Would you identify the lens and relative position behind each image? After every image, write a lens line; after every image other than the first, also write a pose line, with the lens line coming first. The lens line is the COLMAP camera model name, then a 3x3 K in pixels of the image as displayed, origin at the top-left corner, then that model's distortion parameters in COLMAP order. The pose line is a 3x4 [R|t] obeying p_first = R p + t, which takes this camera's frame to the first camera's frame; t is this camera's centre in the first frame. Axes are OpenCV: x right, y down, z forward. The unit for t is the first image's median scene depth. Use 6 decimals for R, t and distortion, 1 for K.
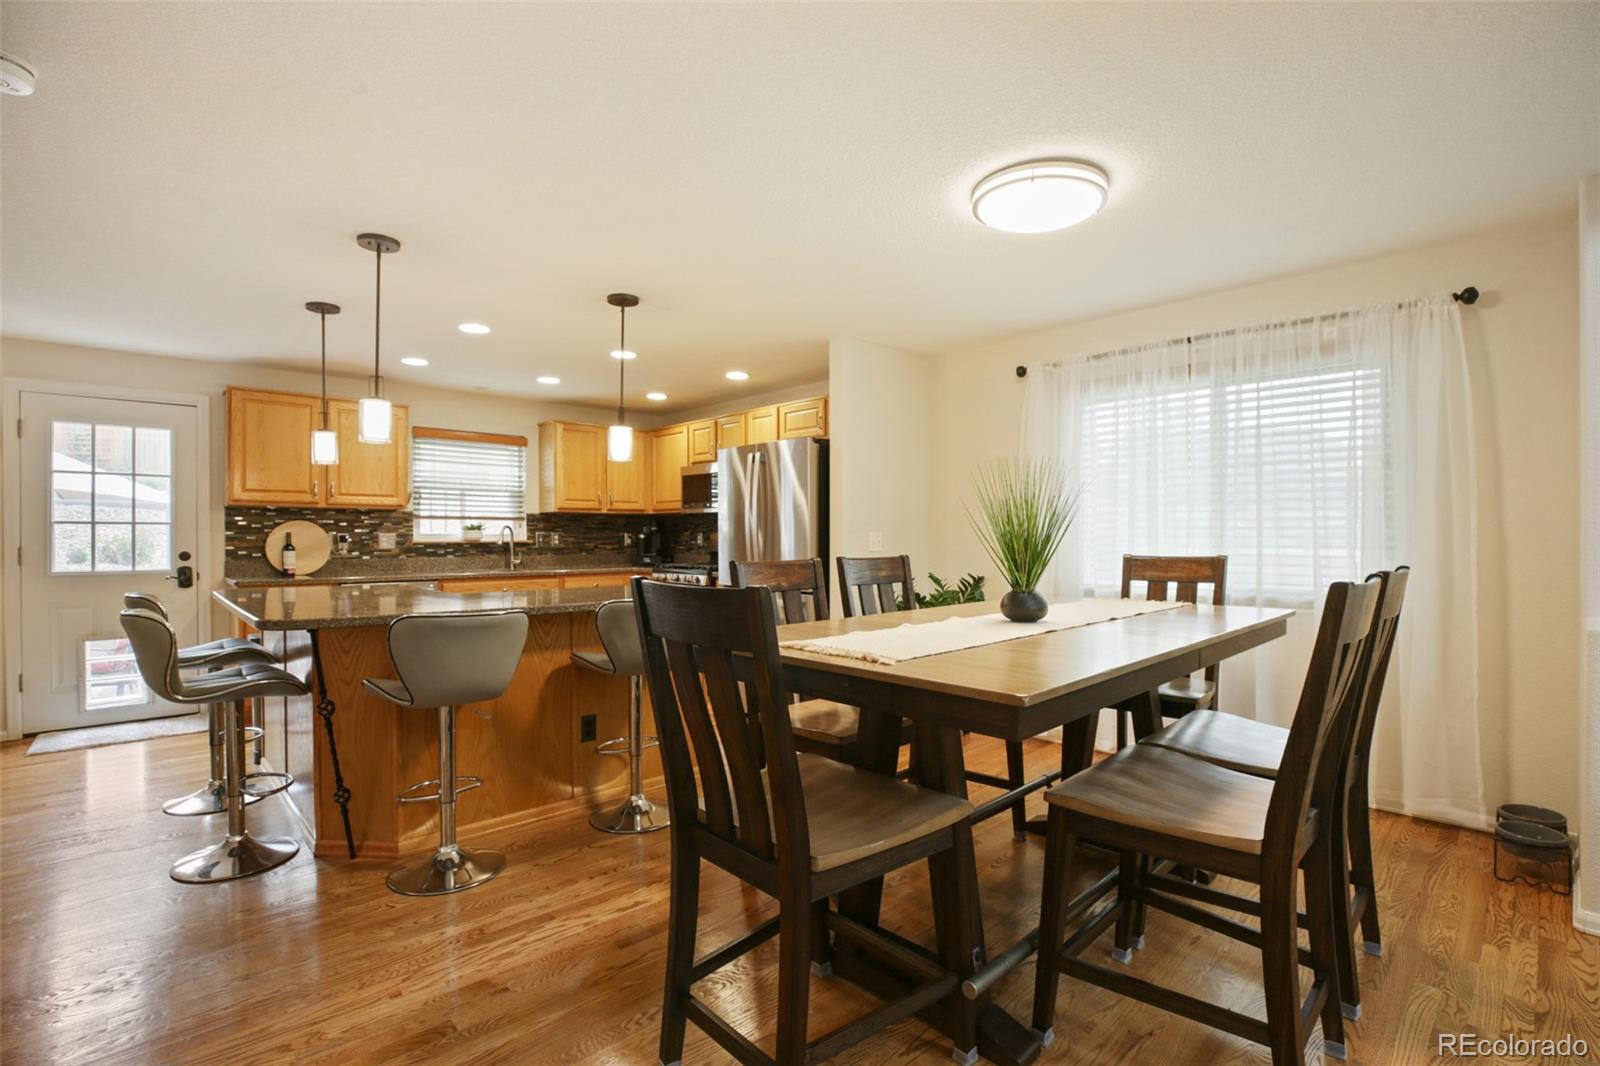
lens RADIAL K [[740.8, 0, 806.0], [0, 740.8, 526.4], [0, 0, 1]] dist [-0.045910, 0.013420]
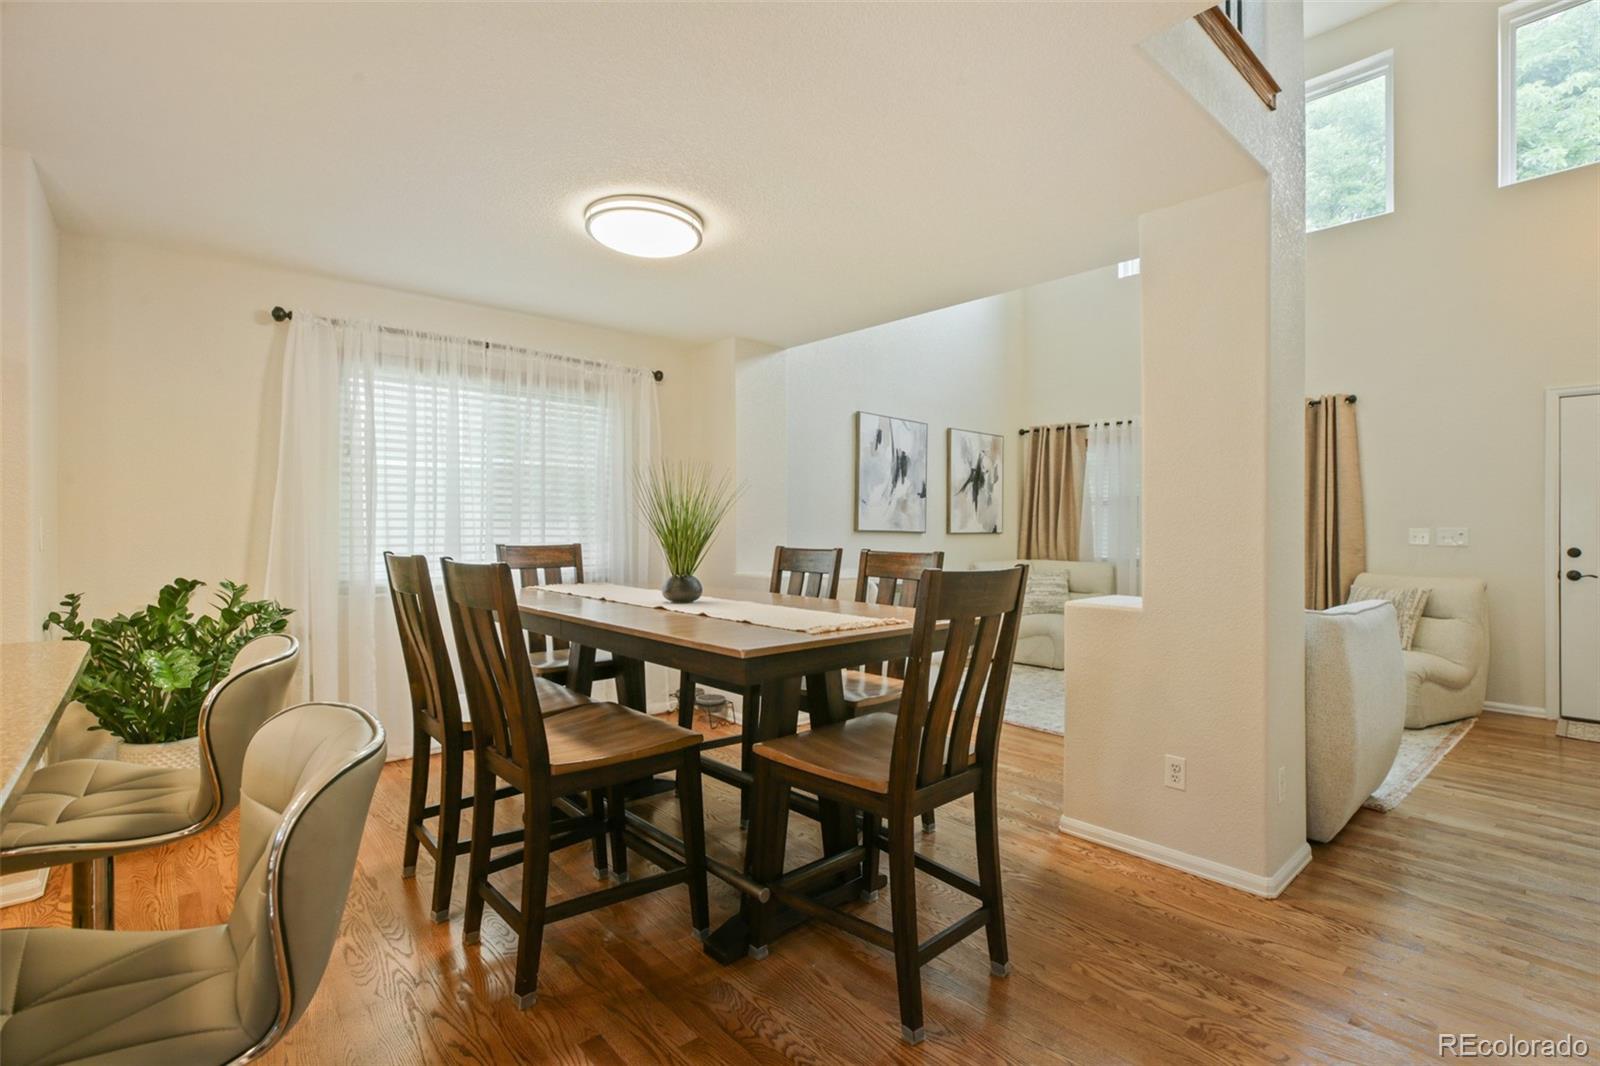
lens RADIAL K [[746.8, 0, 778.3], [0, 746.8, 529.9], [0, 0, 1]] dist [-0.002836, -0.000190]
pose [[0.045626, 0.000129, 0.998959, -0.407673], [-0.017476, 0.999847, 0.000669, 0.006513], [-0.998806, -0.017489, 0.045622, 0.379648]]
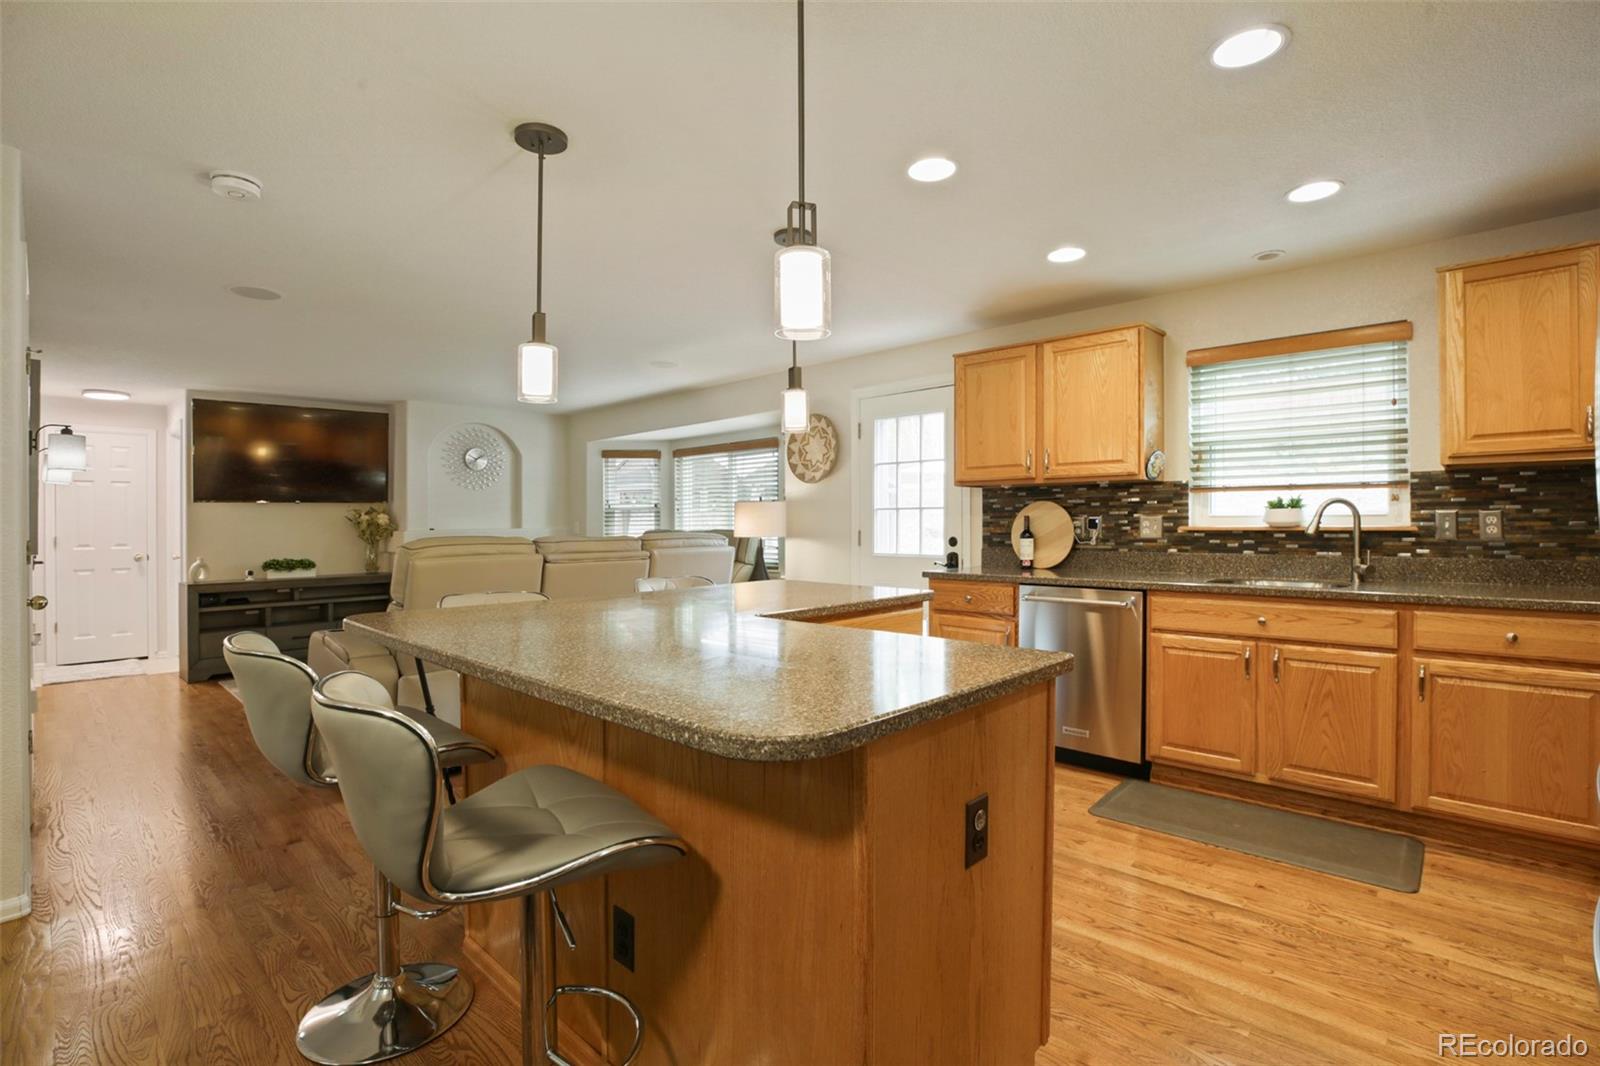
lens RADIAL K [[740.8, 0, 806.0], [0, 740.8, 526.4], [0, 0, 1]] dist [-0.045910, 0.013420]
pose [[0.063278, 0.007101, -0.997971, 0.106645], [0.020589, 0.999753, 0.008419, 0.008125], [0.997784, -0.021079, 0.063116, 0.710899]]
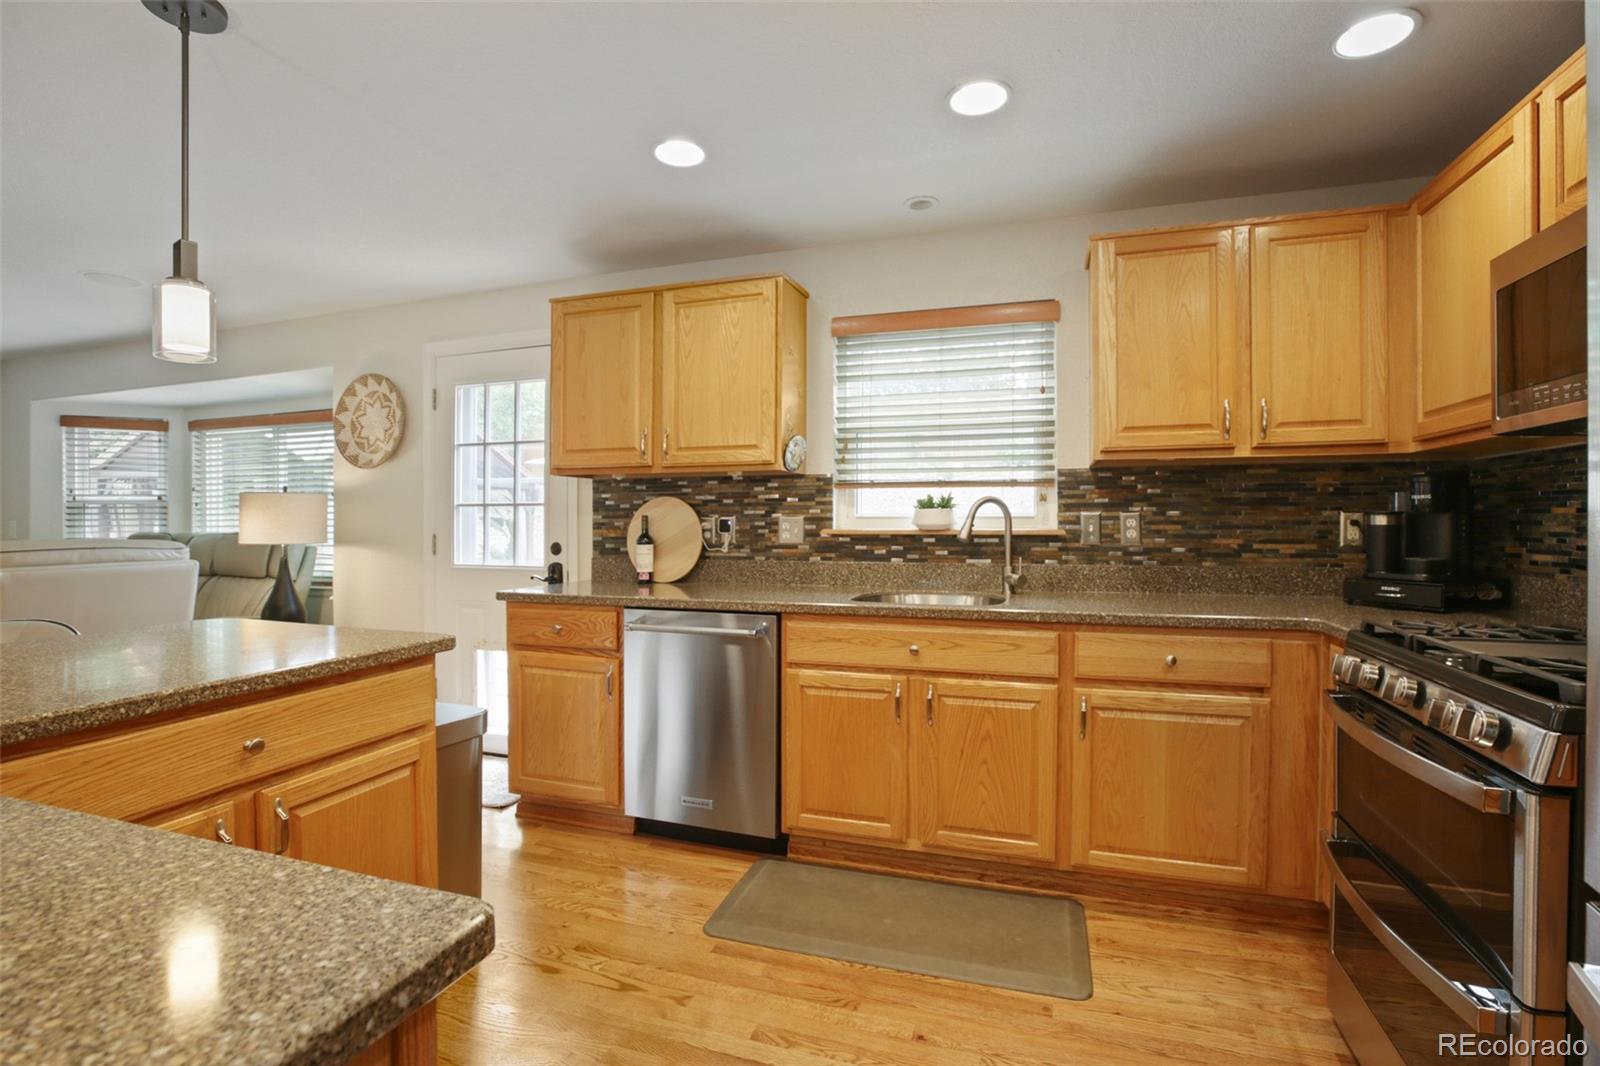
lens RADIAL K [[748.1, 0, 800.0], [0, 748.1, 533.0], [0, 0, 1]] dist [-0.050173, 0.013015]
pose [[0.471362, 0.014730, -0.881817, -0.070299], [0.013758, 0.999616, 0.024052, 0.010003], [0.881833, -0.023469, 0.470978, 0.825635]]
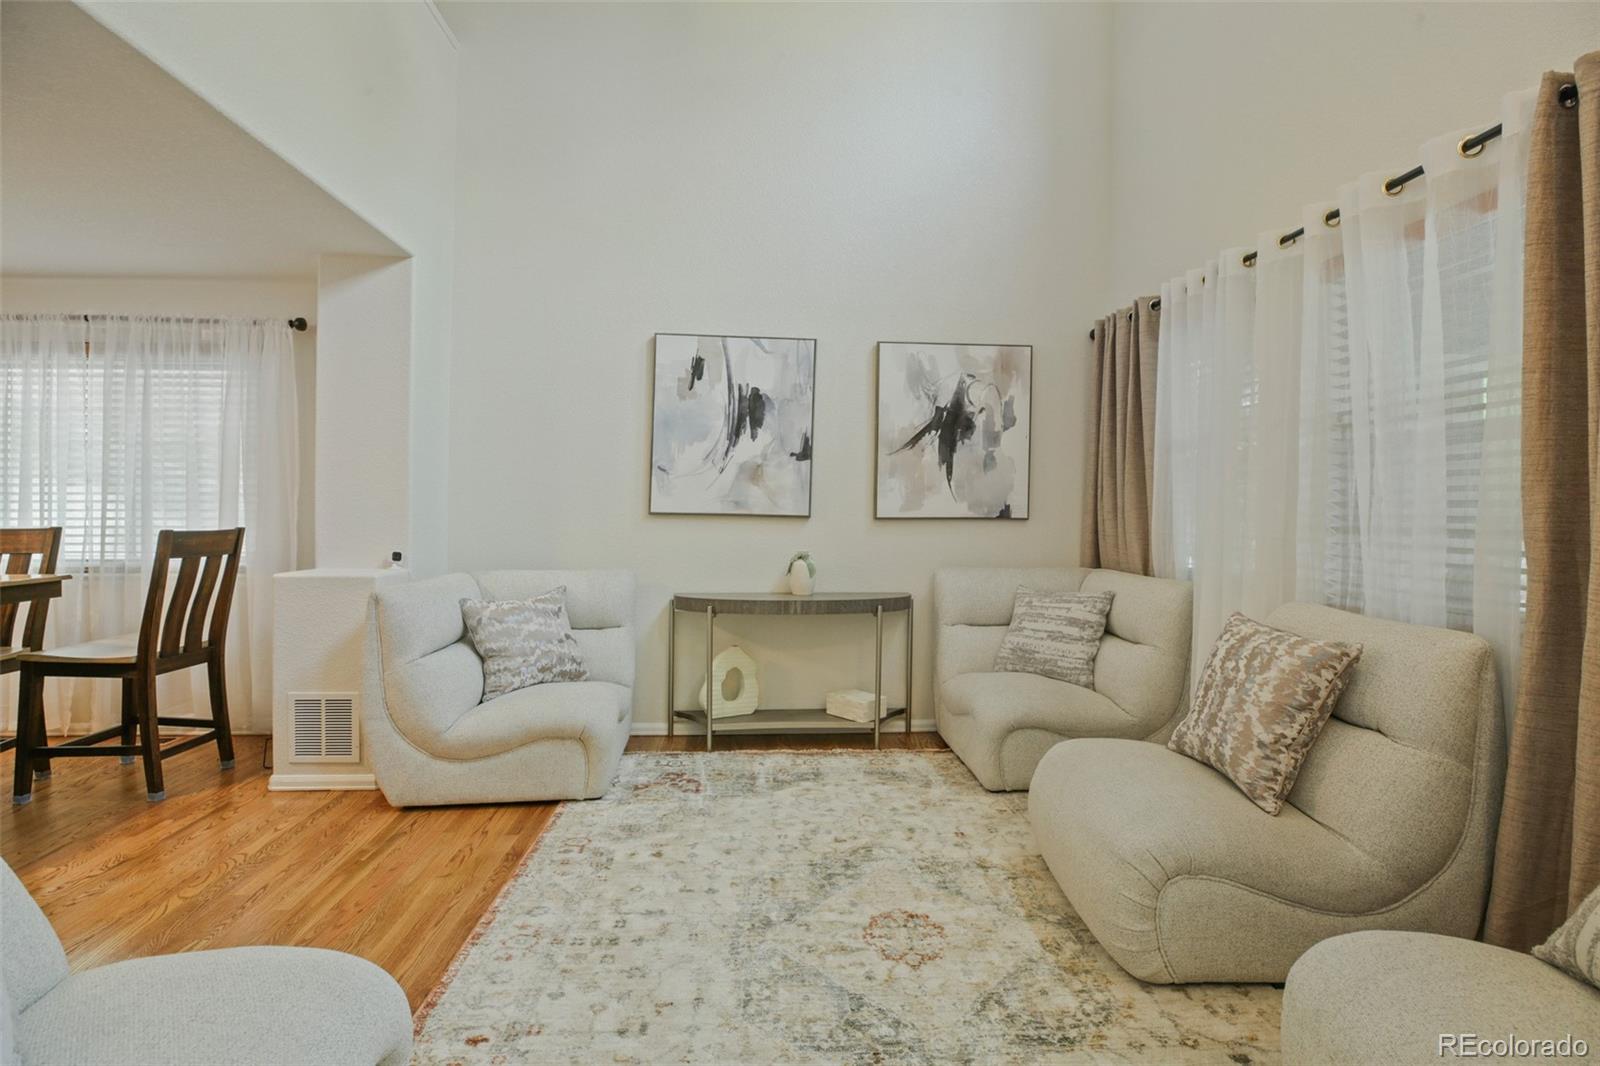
lens RADIAL K [[728.7, 0, 794.1], [0, 728.7, 513.9], [0, 0, 1]] dist [-0.040240, 0.011338]
pose [[0.638548, 0.002171, 0.769579, 0.290938], [-0.014173, 0.999860, 0.008939, -0.002430], [-0.769452, -0.016616, 0.638489, -0.296062]]
